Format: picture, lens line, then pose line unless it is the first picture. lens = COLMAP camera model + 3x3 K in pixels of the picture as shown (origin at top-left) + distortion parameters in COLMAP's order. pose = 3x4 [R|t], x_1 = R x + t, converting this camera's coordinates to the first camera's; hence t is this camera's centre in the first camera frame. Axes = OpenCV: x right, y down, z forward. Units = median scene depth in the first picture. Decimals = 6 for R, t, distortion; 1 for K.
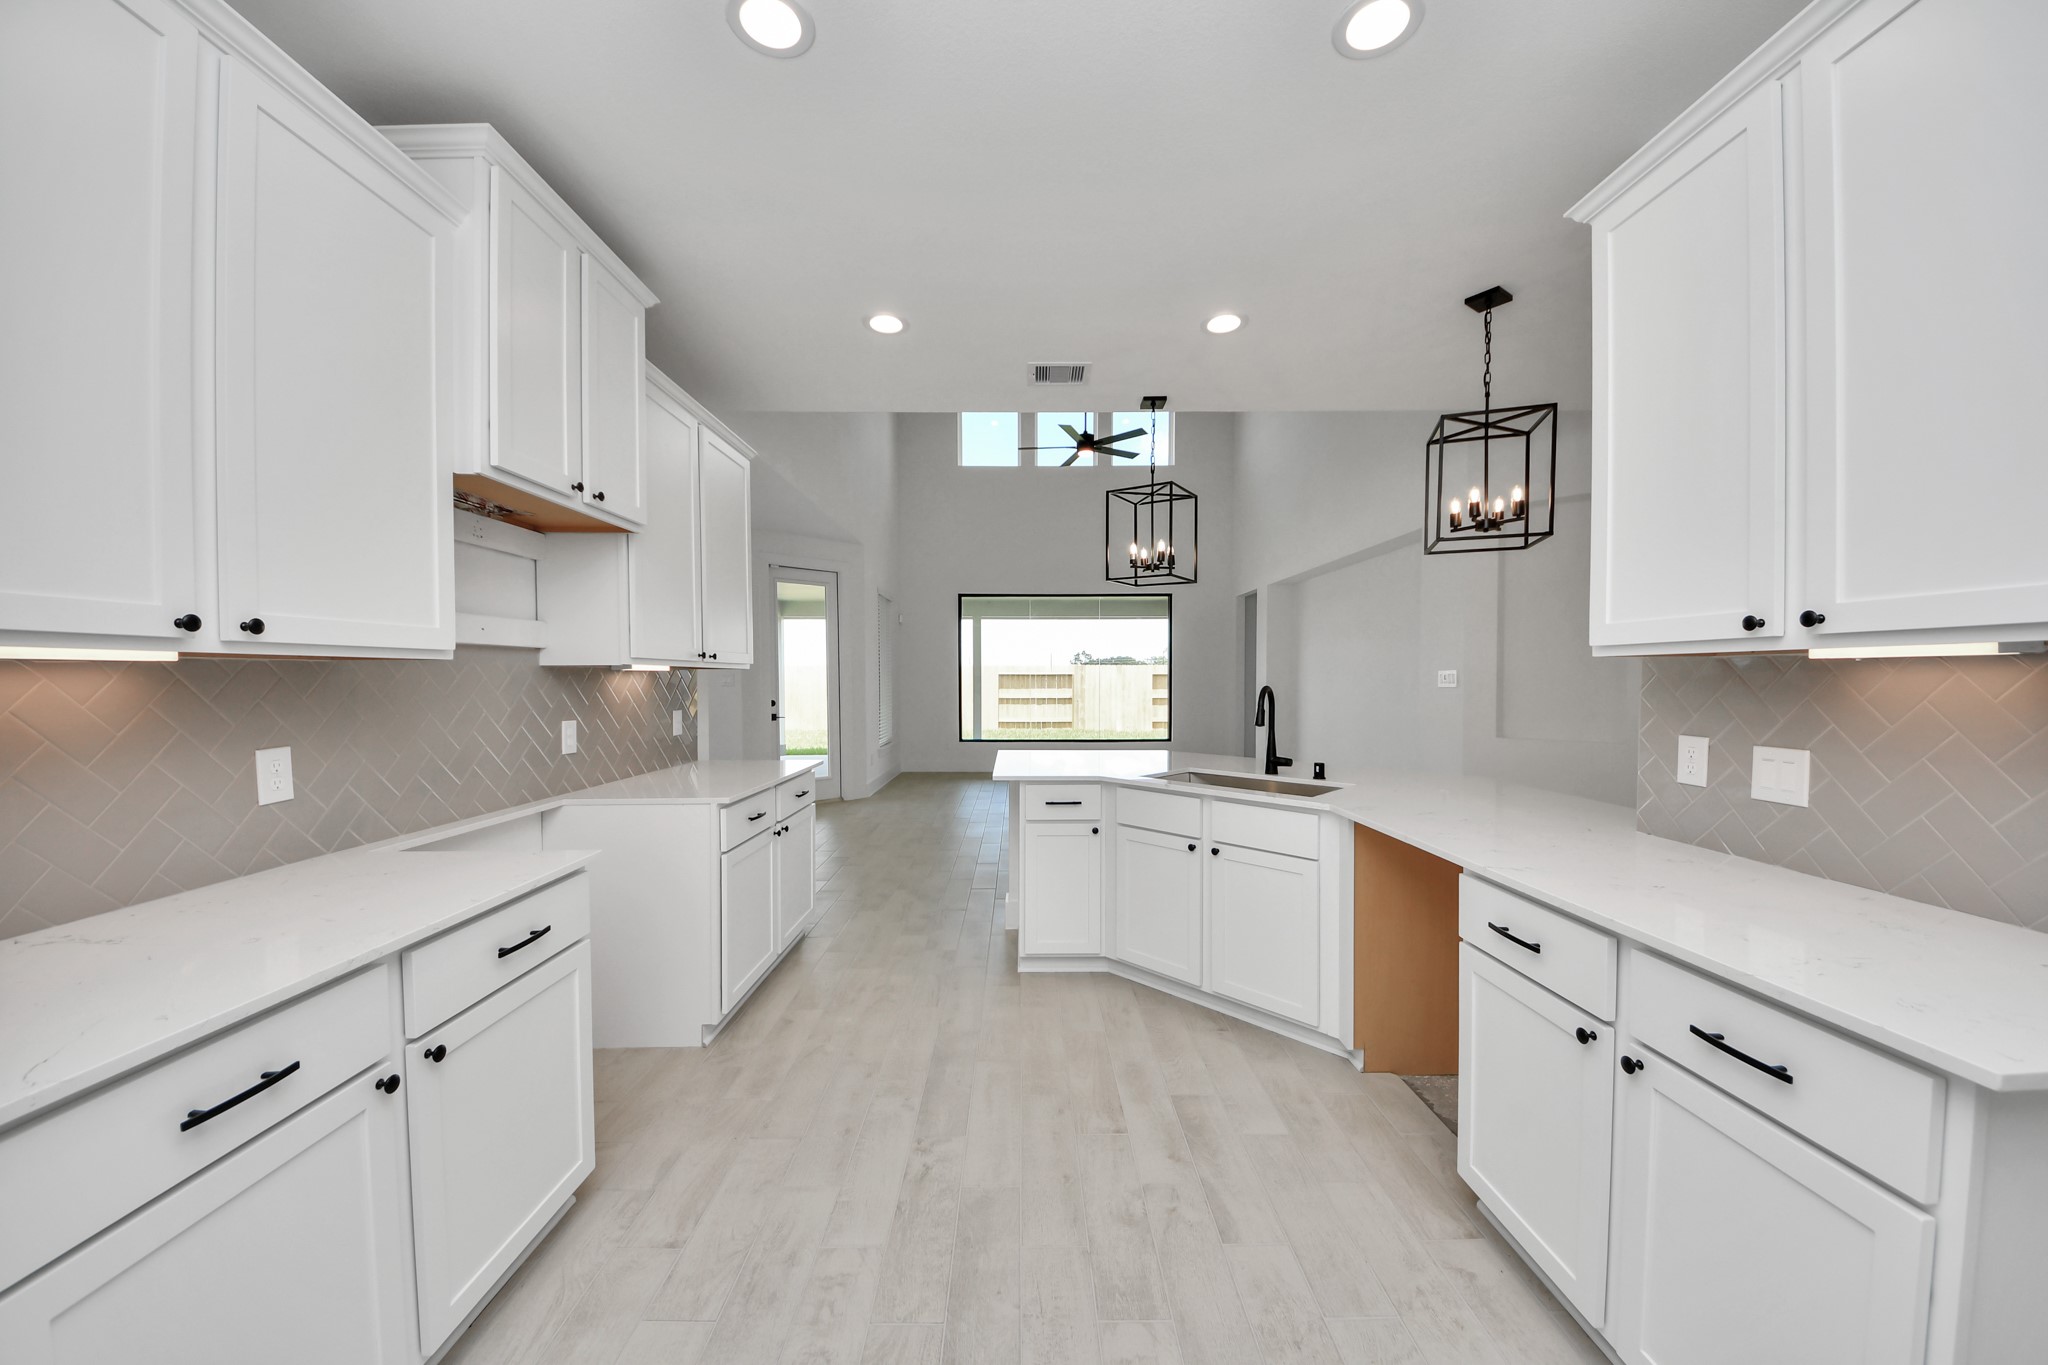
lens RADIAL K [[727.6, 0, 1029.1], [0, 727.6, 694.8], [0, 0, 1]] dist [0.033595, -0.021767]
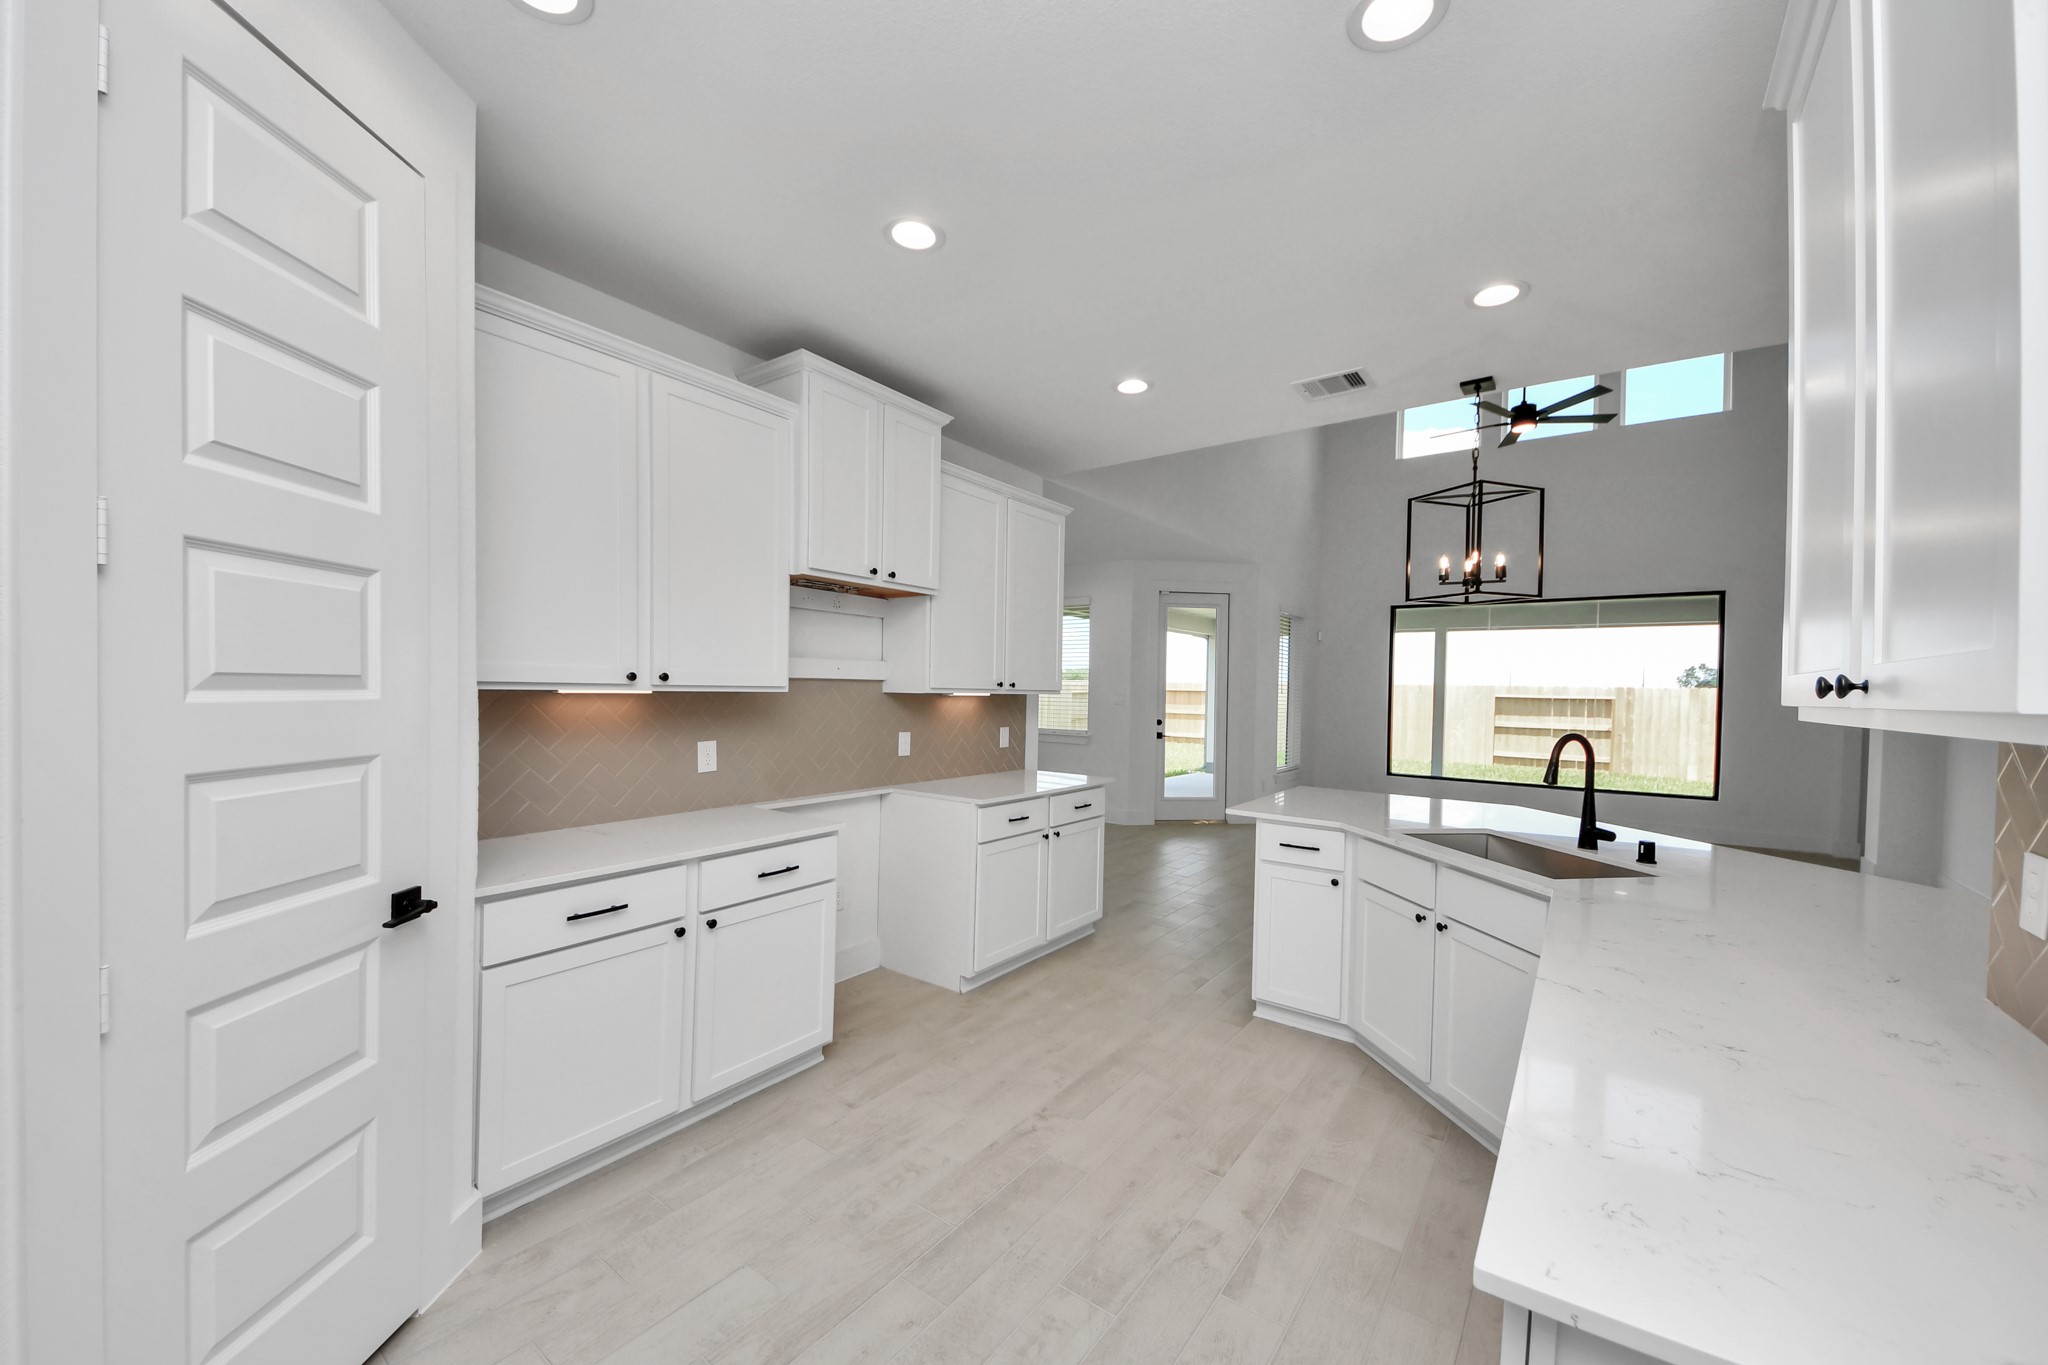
lens RADIAL K [[774.0, 0, 1029.3], [0, 774.0, 695.5], [0, 0, 1]] dist [0.021298, -0.000043]
pose [[0.800720, 0.022906, -0.598600, 0.428819], [-0.034973, 0.999352, -0.008540, -0.029245], [0.598016, 0.027773, 0.801003, -0.017341]]
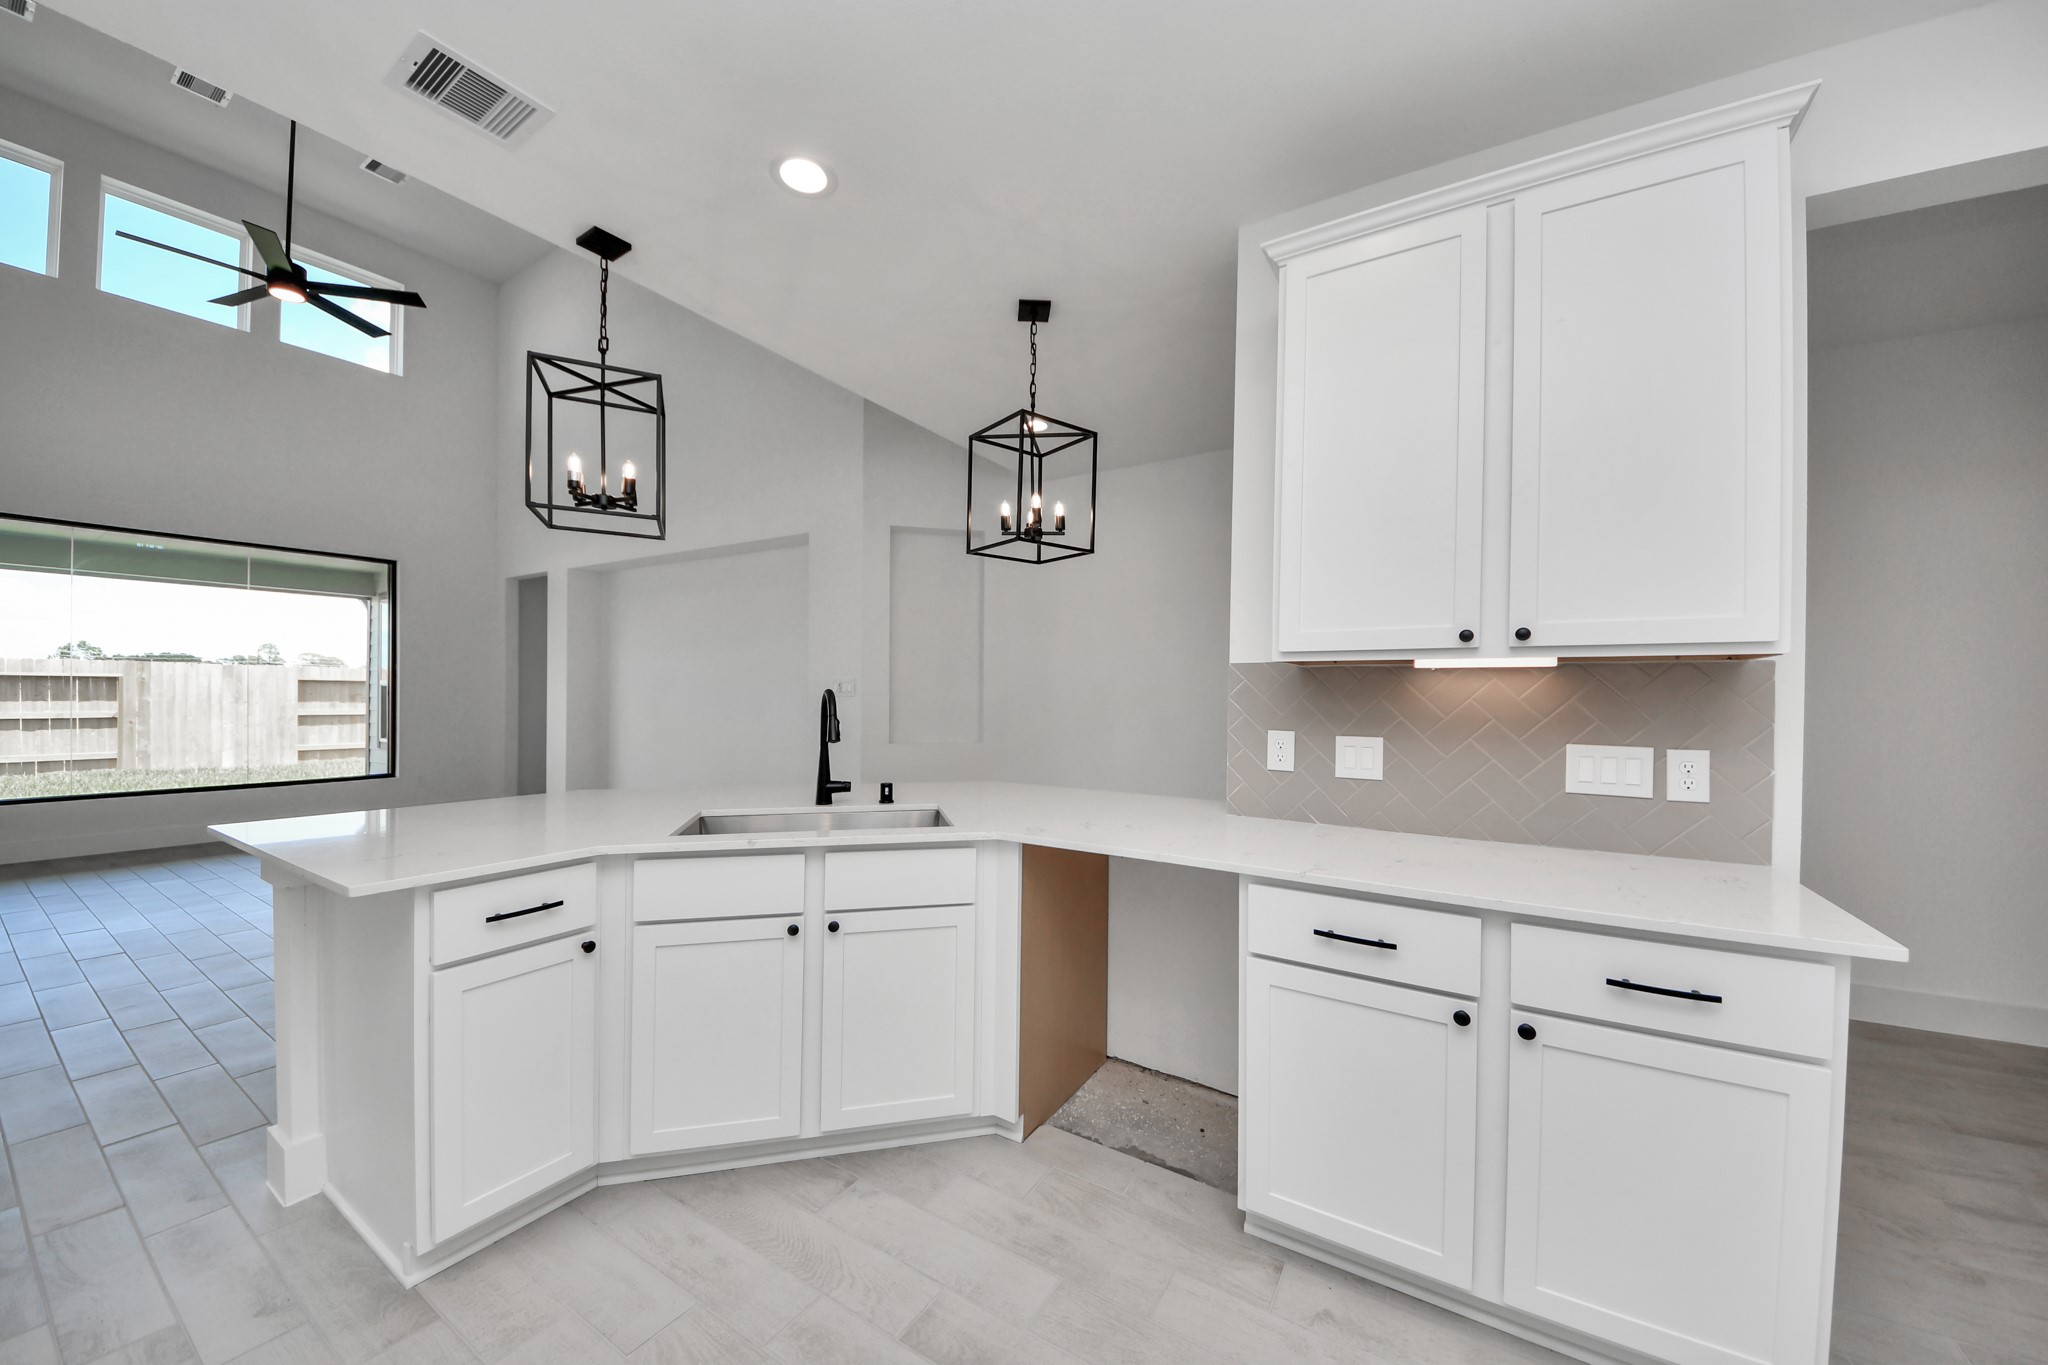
lens RADIAL K [[727.6, 0, 1029.1], [0, 727.6, 694.8], [0, 0, 1]] dist [0.033595, -0.021767]
pose [[0.542629, 0.004707, 0.839959, -0.238294], [0.010146, 0.999875, -0.012158, 0.005208], [-0.839911, 0.015119, 0.542513, 0.483671]]
